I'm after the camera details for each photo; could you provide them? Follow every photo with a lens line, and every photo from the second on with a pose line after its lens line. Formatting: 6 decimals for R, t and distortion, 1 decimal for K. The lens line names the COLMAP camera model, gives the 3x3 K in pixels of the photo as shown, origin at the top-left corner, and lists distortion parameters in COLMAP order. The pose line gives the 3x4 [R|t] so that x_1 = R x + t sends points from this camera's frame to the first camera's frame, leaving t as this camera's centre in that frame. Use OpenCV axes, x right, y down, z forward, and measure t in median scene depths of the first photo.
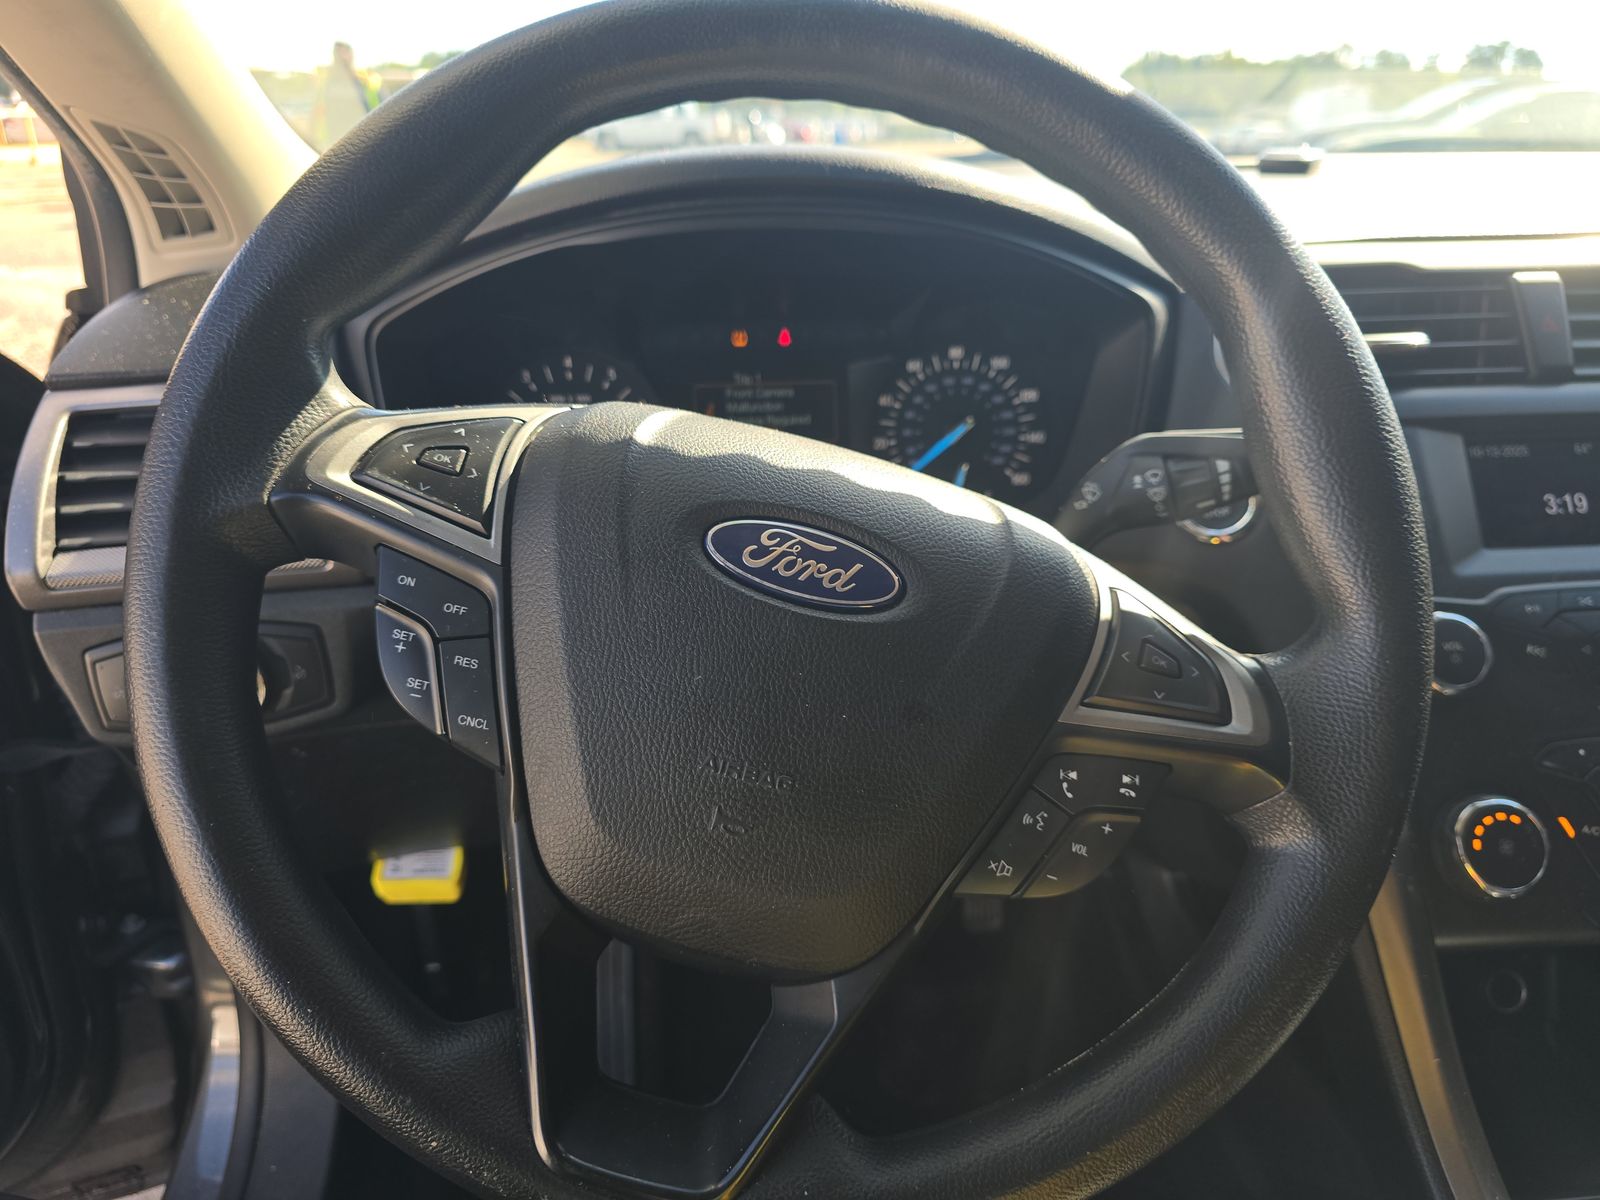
lens RADIAL K [[1079.4, 0, 743.5], [0, 1079.4, 603.6], [0, 0, 1]] dist [0.000120, -0.012601]
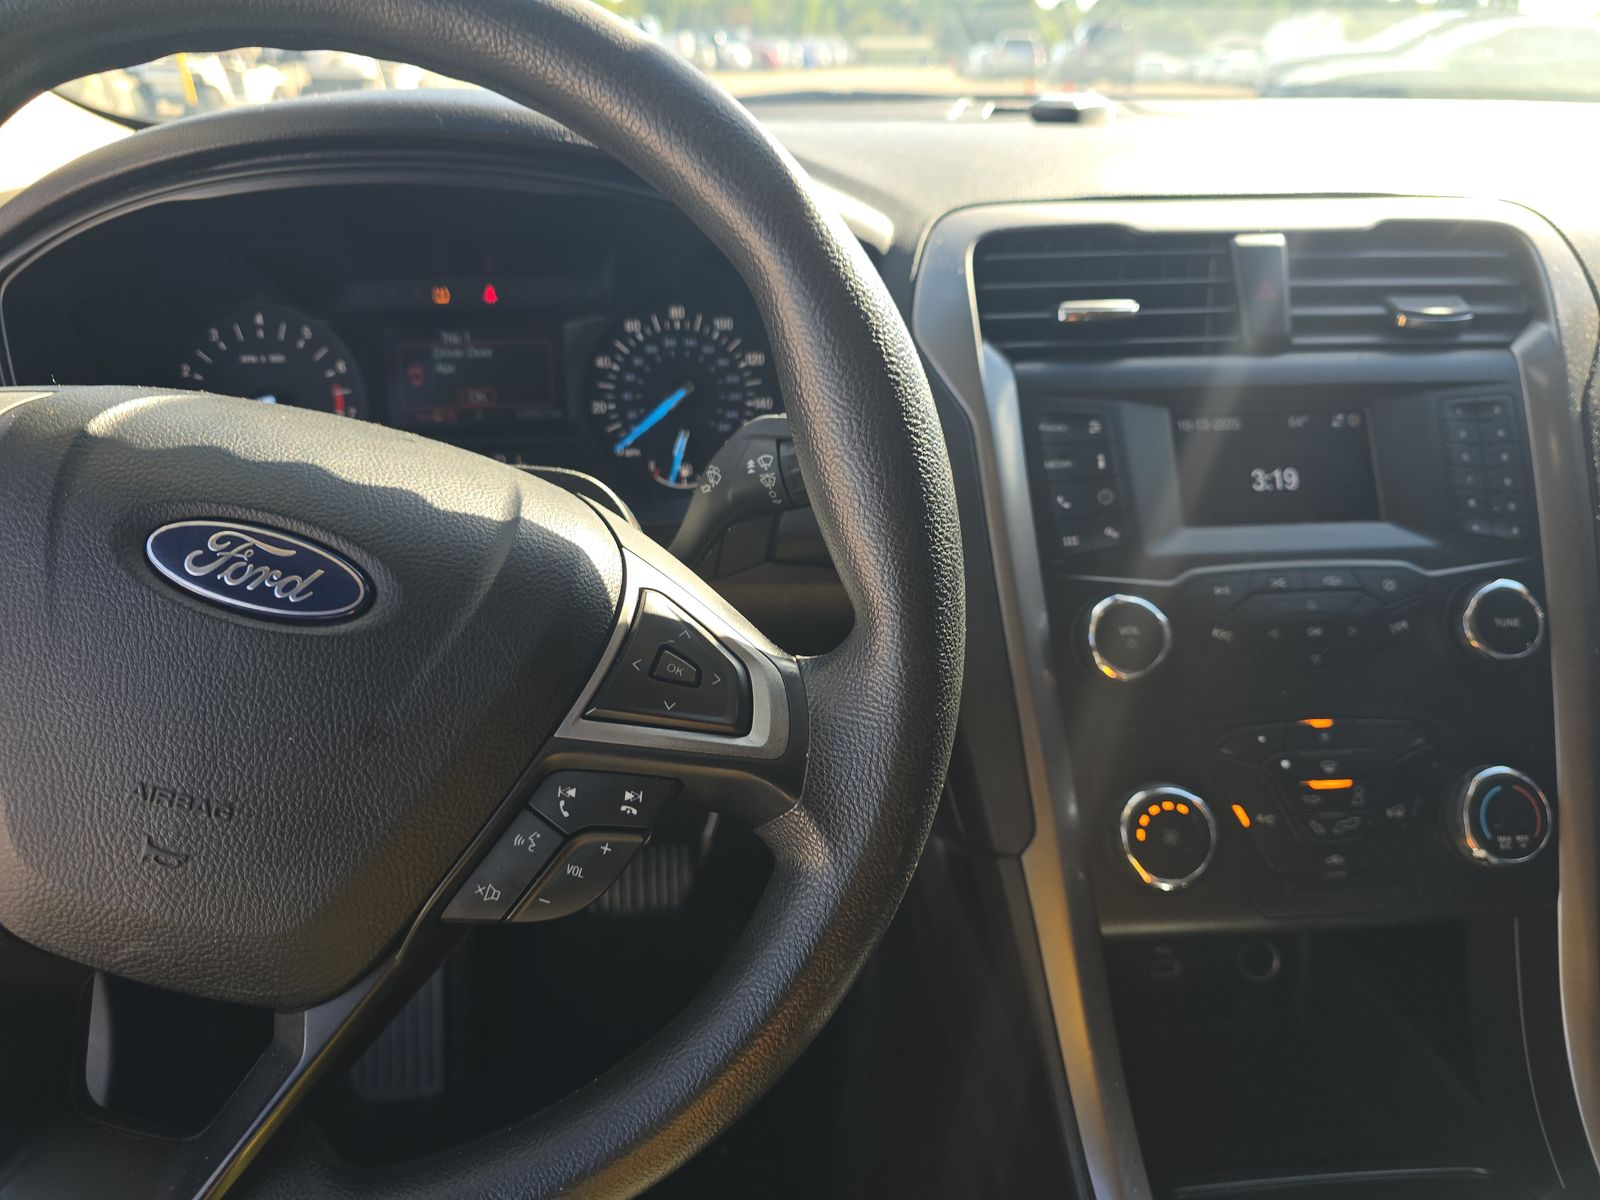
lens RADIAL K [[1079.4, 0, 806.7], [0, 1079.4, 600.0], [0, 0, 1]] dist [0.000120, -0.012601]
pose [[0.999222, -0.000945, 0.039427, 0.331915], [-0.001433, 0.998183, 0.060236, -0.046395], [-0.039412, -0.060246, 0.997405, 0.045785]]
